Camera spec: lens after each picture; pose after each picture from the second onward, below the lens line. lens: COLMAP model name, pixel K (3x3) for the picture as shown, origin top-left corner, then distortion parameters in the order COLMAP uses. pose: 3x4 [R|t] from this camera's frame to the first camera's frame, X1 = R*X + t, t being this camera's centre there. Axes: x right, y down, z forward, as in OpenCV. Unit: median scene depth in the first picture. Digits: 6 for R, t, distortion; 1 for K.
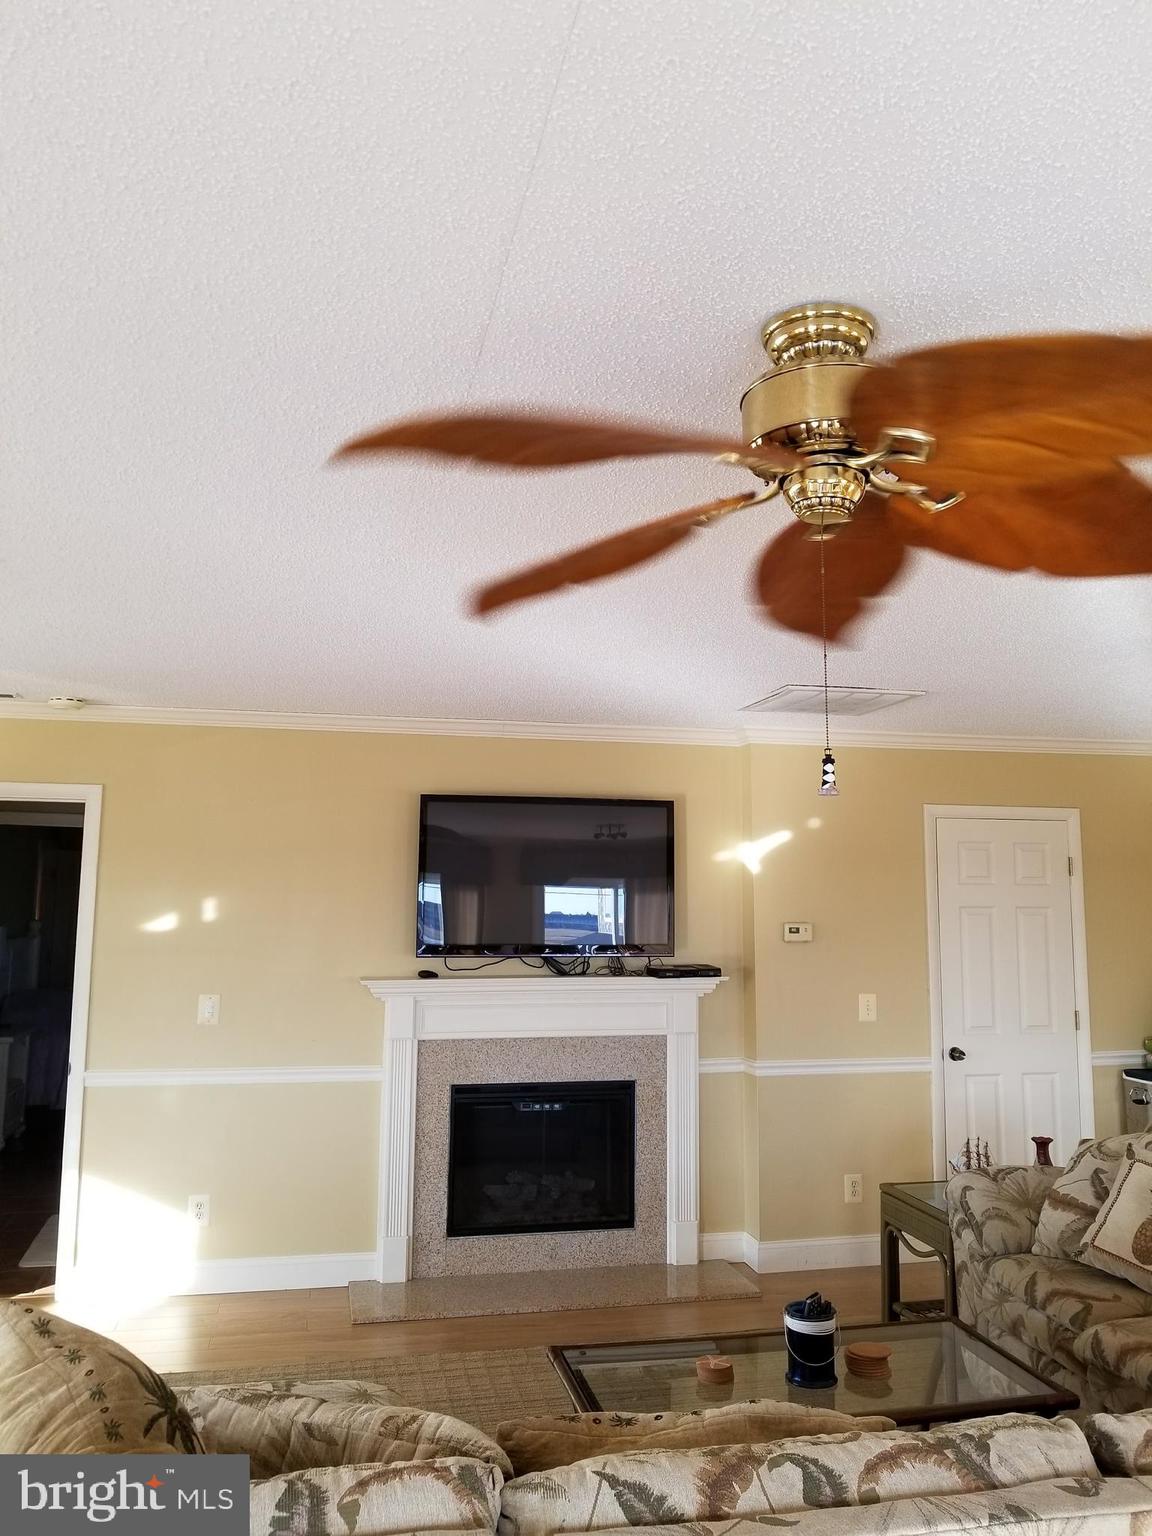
lens RADIAL K [[1216.0, 0, 580.8], [0, 1216.0, 763.2], [0, 0, 1]] dist [-0.003180, -0.009919]
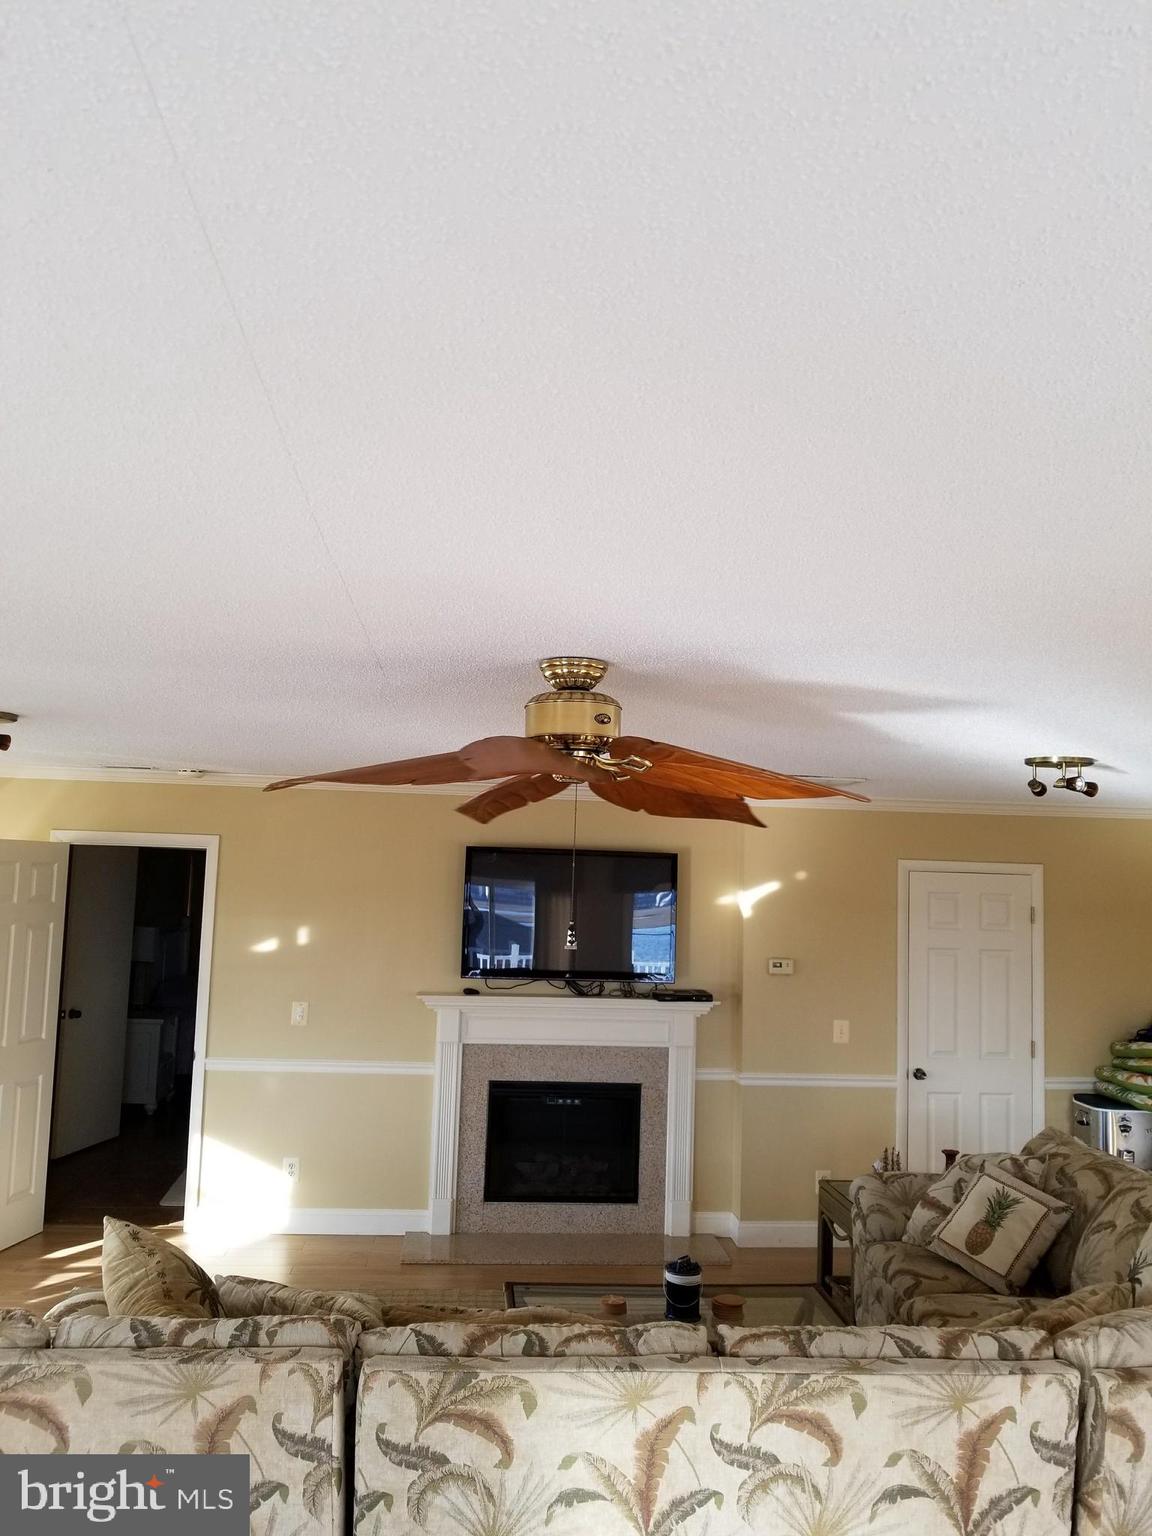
lens RADIAL K [[1216.0, 0, 563.3], [0, 1216.0, 792.5], [0, 0, 1]] dist [-0.003180, -0.009919]
pose [[0.990783, 0.015455, -0.134574, 0.133047], [-0.009797, 0.999044, 0.042602, -0.084108], [0.135104, -0.040891, 0.989987, -0.208228]]
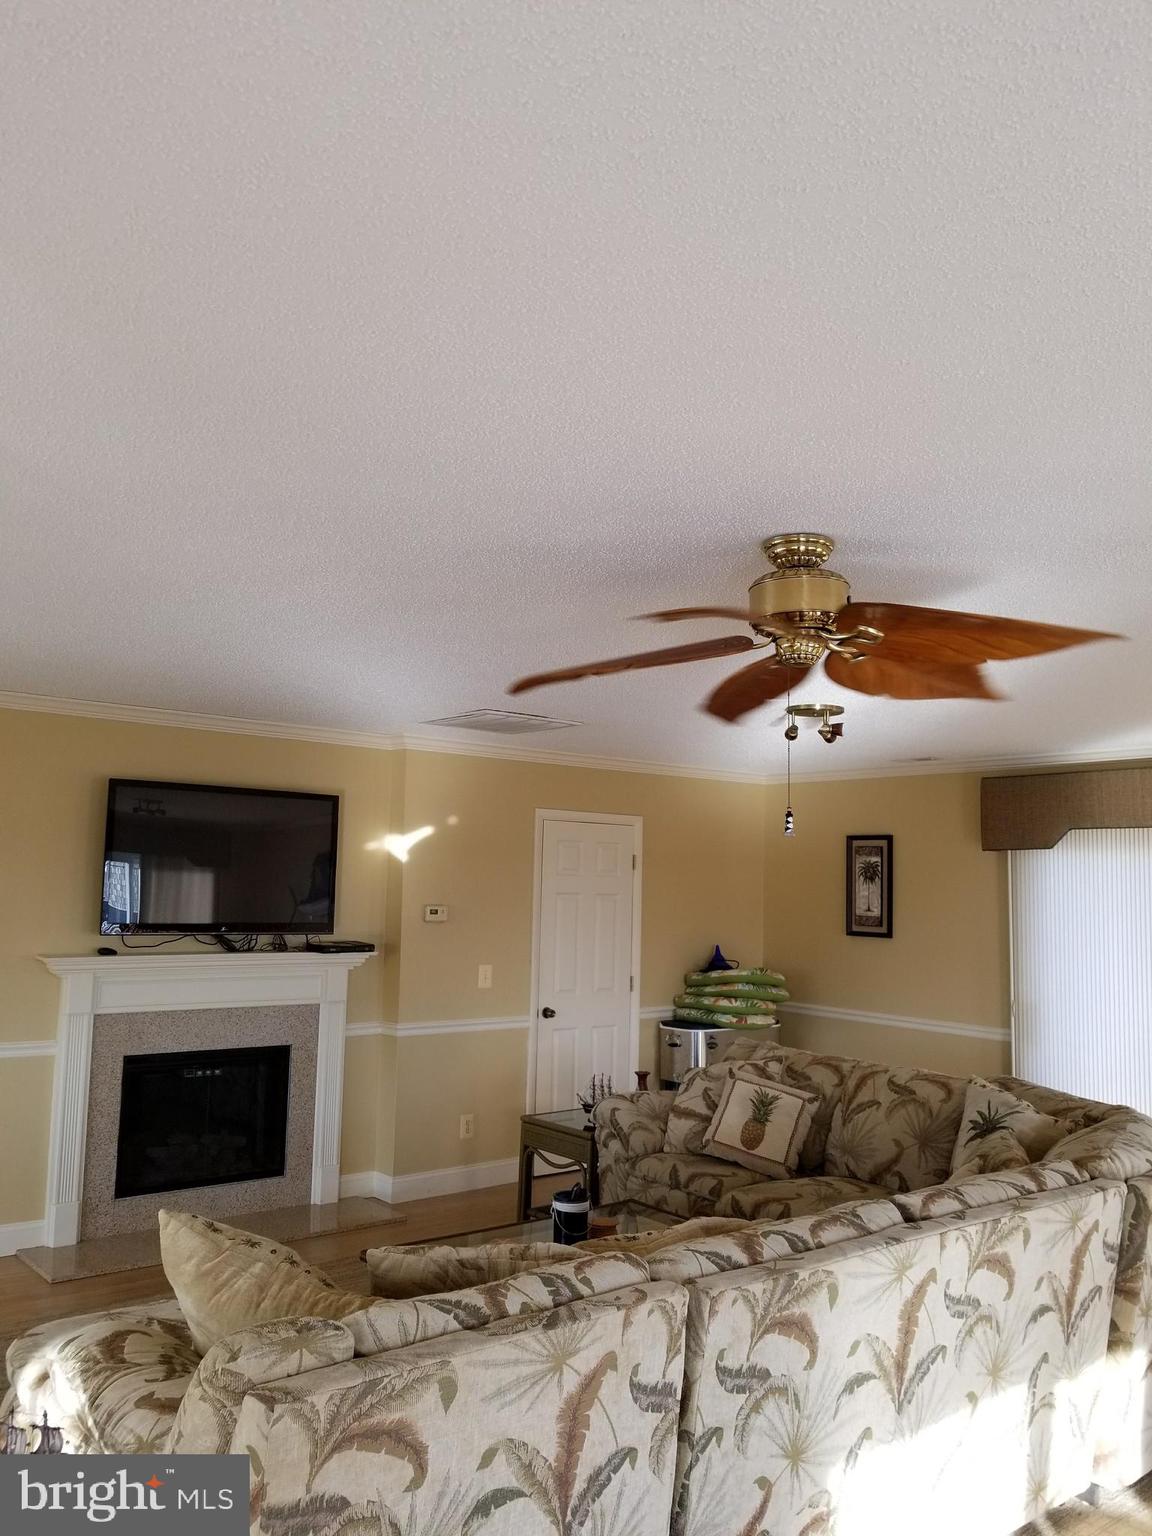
lens RADIAL K [[1216.0, 0, 576.9], [0, 1216.0, 791.8], [0, 0, 1]] dist [-0.003180, -0.009919]
pose [[0.889405, 0.051384, 0.454223, -0.252890], [-0.070659, 0.997173, 0.025551, -0.017750], [-0.451627, -0.054820, 0.890521, -0.101257]]
